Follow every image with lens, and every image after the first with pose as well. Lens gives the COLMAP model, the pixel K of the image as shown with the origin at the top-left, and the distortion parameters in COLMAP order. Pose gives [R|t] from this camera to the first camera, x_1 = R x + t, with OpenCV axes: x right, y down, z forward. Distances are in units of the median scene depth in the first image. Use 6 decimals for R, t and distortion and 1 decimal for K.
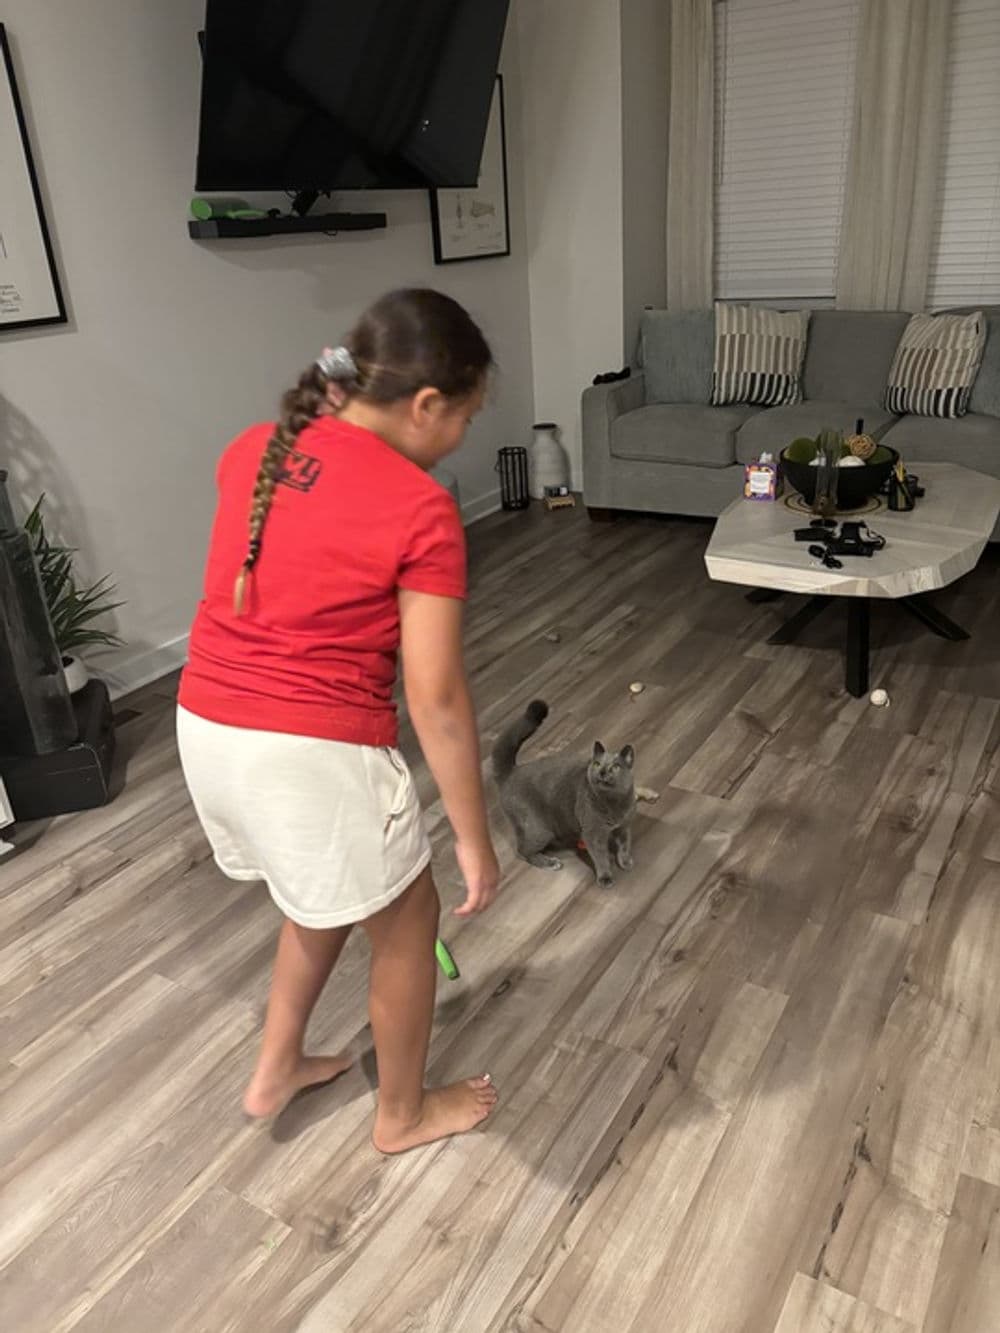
lens RADIAL K [[1009.7, 0, 499.0], [0, 1009.7, 667.6], [0, 0, 1]] dist [0.006026, -0.000120]
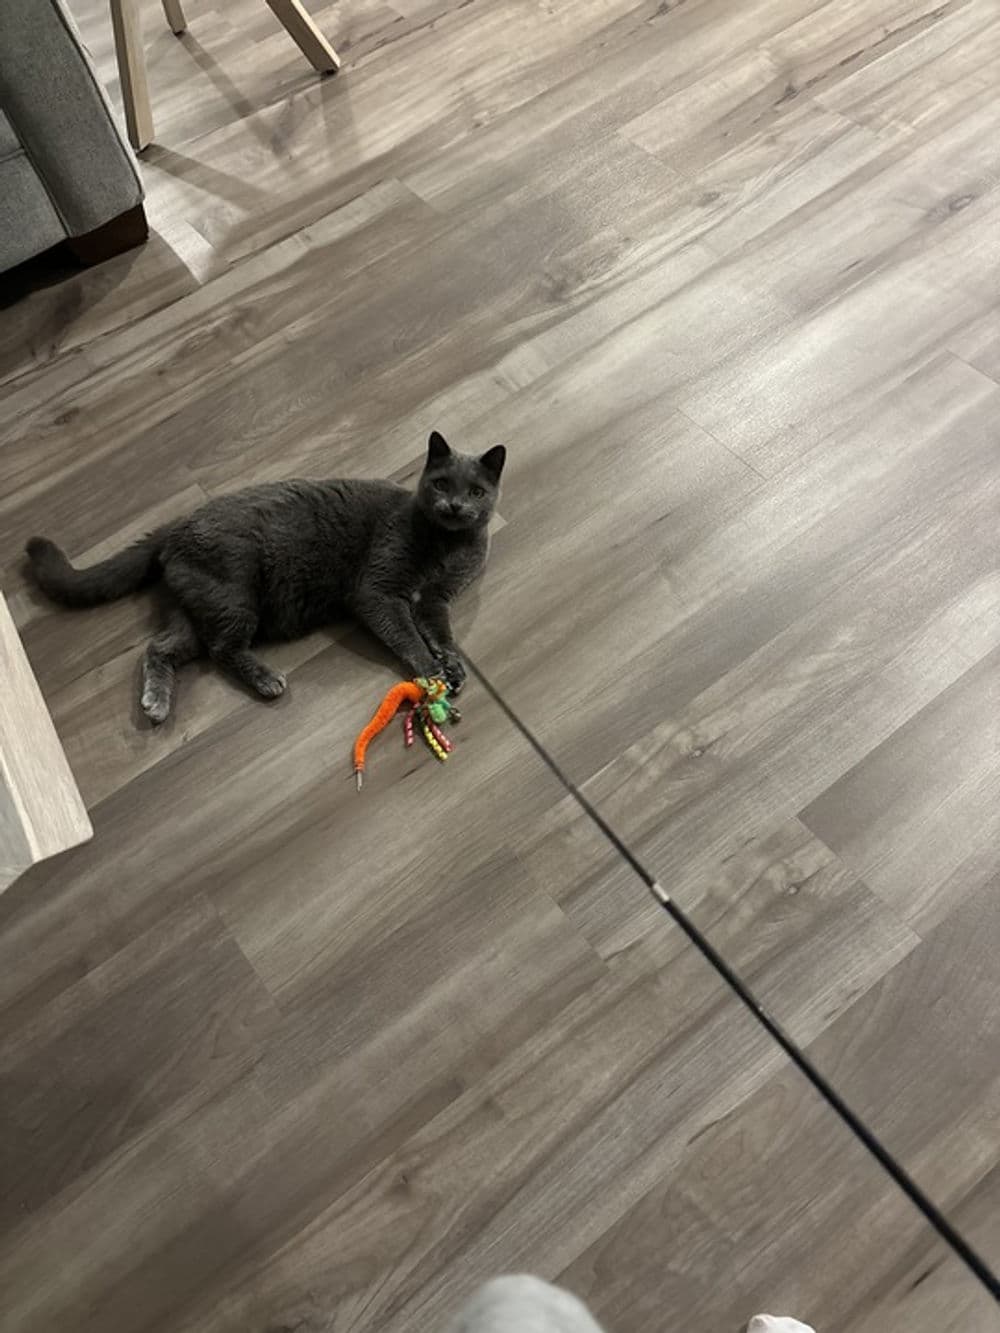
lens RADIAL K [[1009.7, 0, 496.6], [0, 1009.7, 665.7], [0, 0, 1]] dist [0.006026, -0.000120]
pose [[-0.920755, -0.237843, 0.309260, 0.007419], [0.289453, 0.115034, 0.950255, -0.471847], [-0.261587, 0.964468, -0.037073, 1.509632]]
